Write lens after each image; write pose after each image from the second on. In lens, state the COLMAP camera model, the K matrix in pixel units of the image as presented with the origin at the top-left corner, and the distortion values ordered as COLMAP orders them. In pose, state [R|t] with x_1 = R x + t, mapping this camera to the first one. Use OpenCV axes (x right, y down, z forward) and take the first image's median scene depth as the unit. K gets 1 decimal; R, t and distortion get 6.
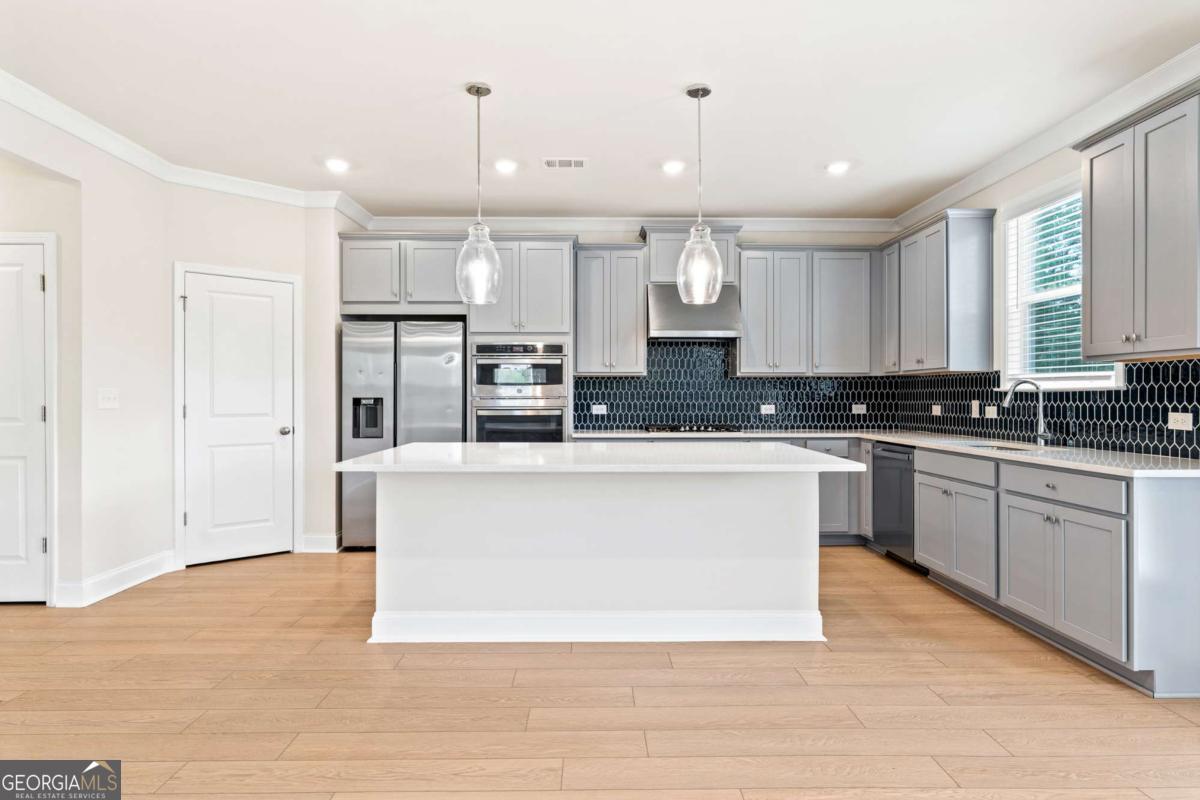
lens RADIAL K [[663.8, 0, 600.0], [0, 663.8, 400.0], [0, 0, 1]] dist [-0.000548, -0.000336]
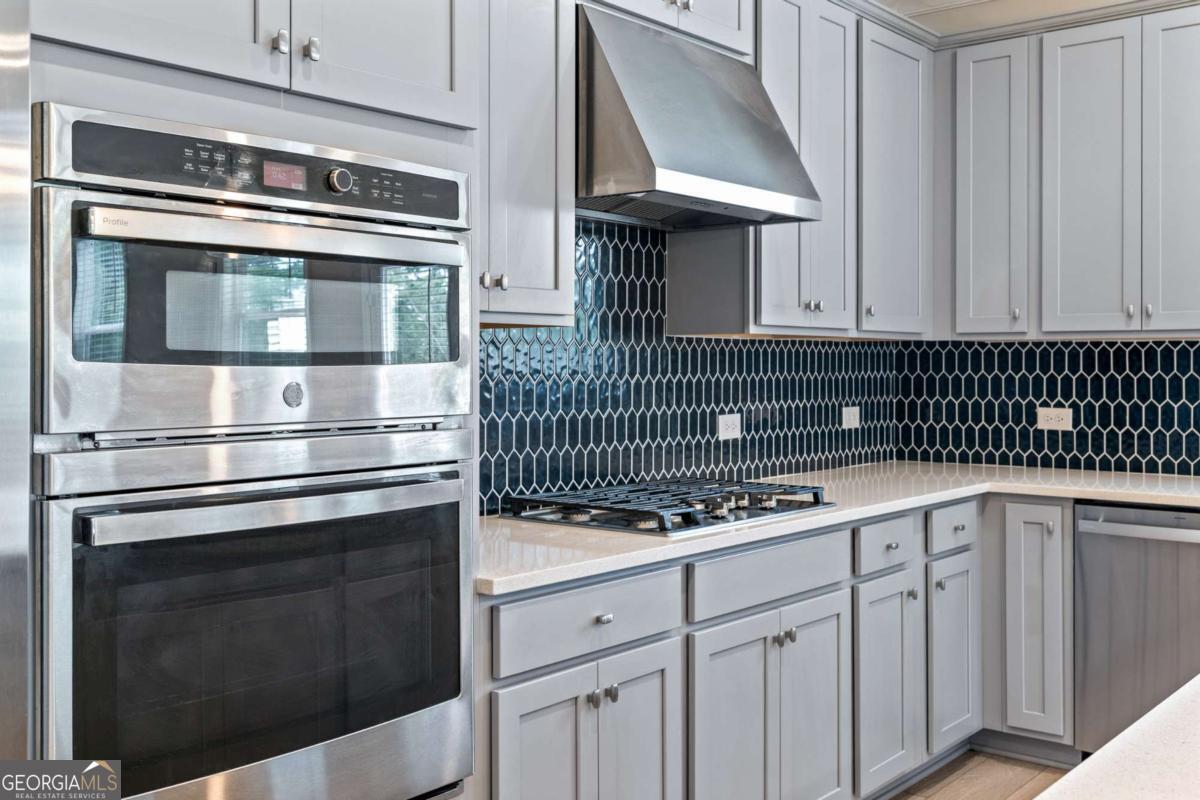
lens RADIAL K [[1182.2, 0, 598.1], [0, 1182.2, 366.9], [0, 0, 1]] dist [0.012333, 0.000704]
pose [[0.655022, -0.001151, 0.755609, -0.362931], [0.002454, 0.999997, -0.000604, -0.023696], [-0.755606, 0.002250, 0.655023, 0.795808]]
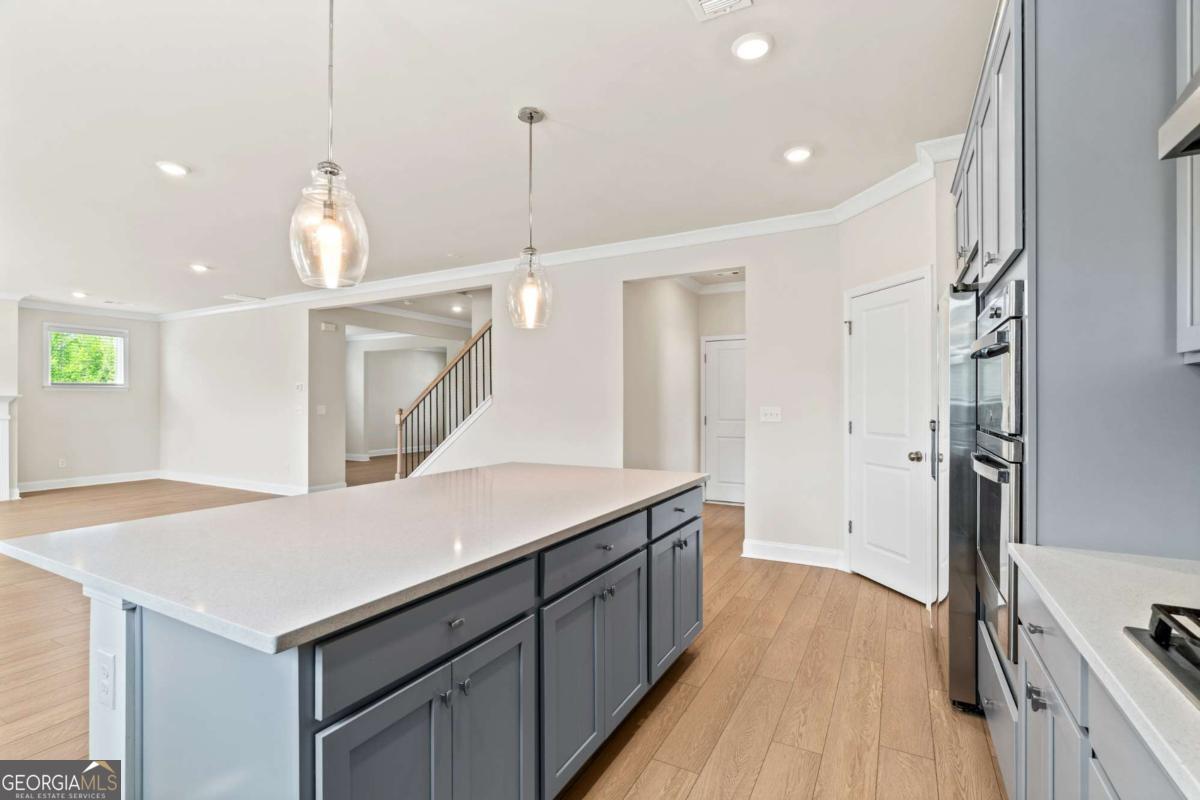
lens RADIAL K [[545.9, 0, 601.8], [0, 545.9, 398.9], [0, 0, 1]] dist [-0.003921, 0.000186]
pose [[-0.491047, -0.004180, -0.871123, 0.338585], [-0.002550, 0.999991, -0.003362, -0.023715], [0.871129, 0.000570, -0.491053, 1.068138]]
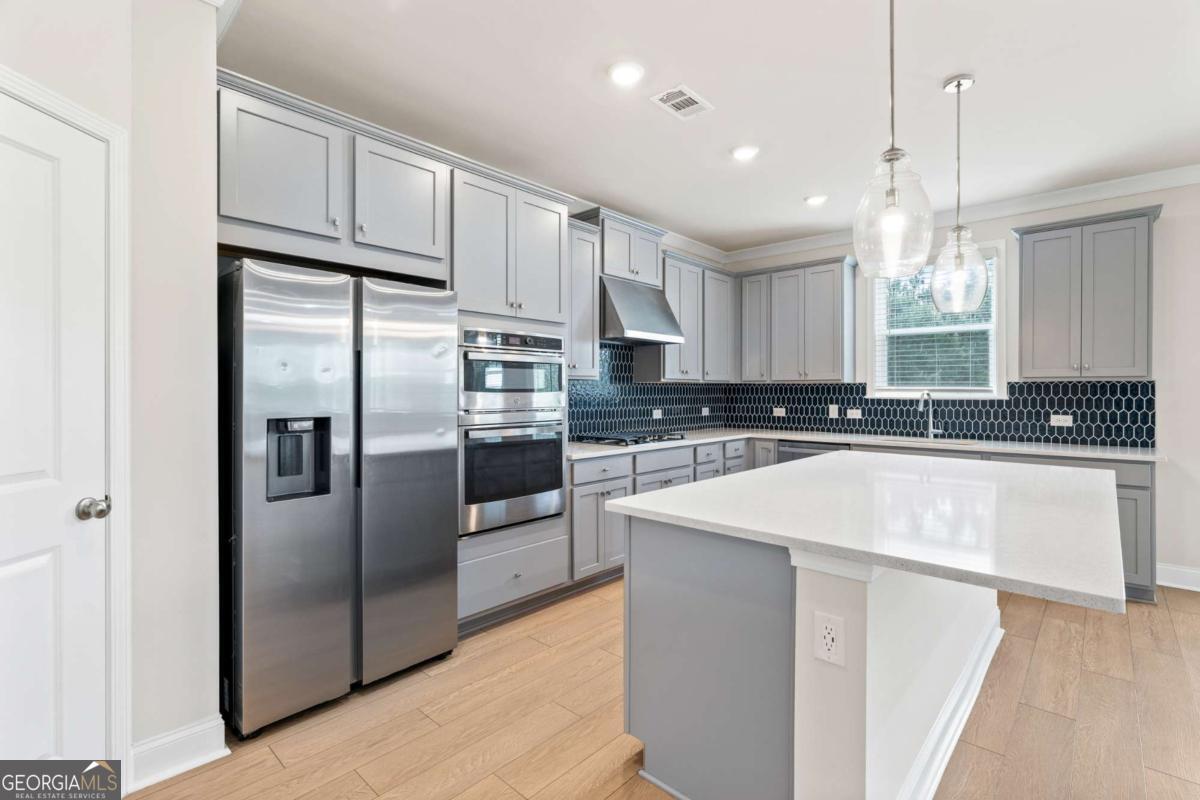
lens RADIAL K [[546.6, 0, 602.4], [0, 546.6, 394.1], [0, 0, 1]] dist [-0.003984, -0.000005]
pose [[0.688833, -0.002293, 0.724917, -0.538297], [0.002506, 0.999997, 0.000782, -0.022827], [-0.724916, 0.001277, 0.688836, 0.600868]]
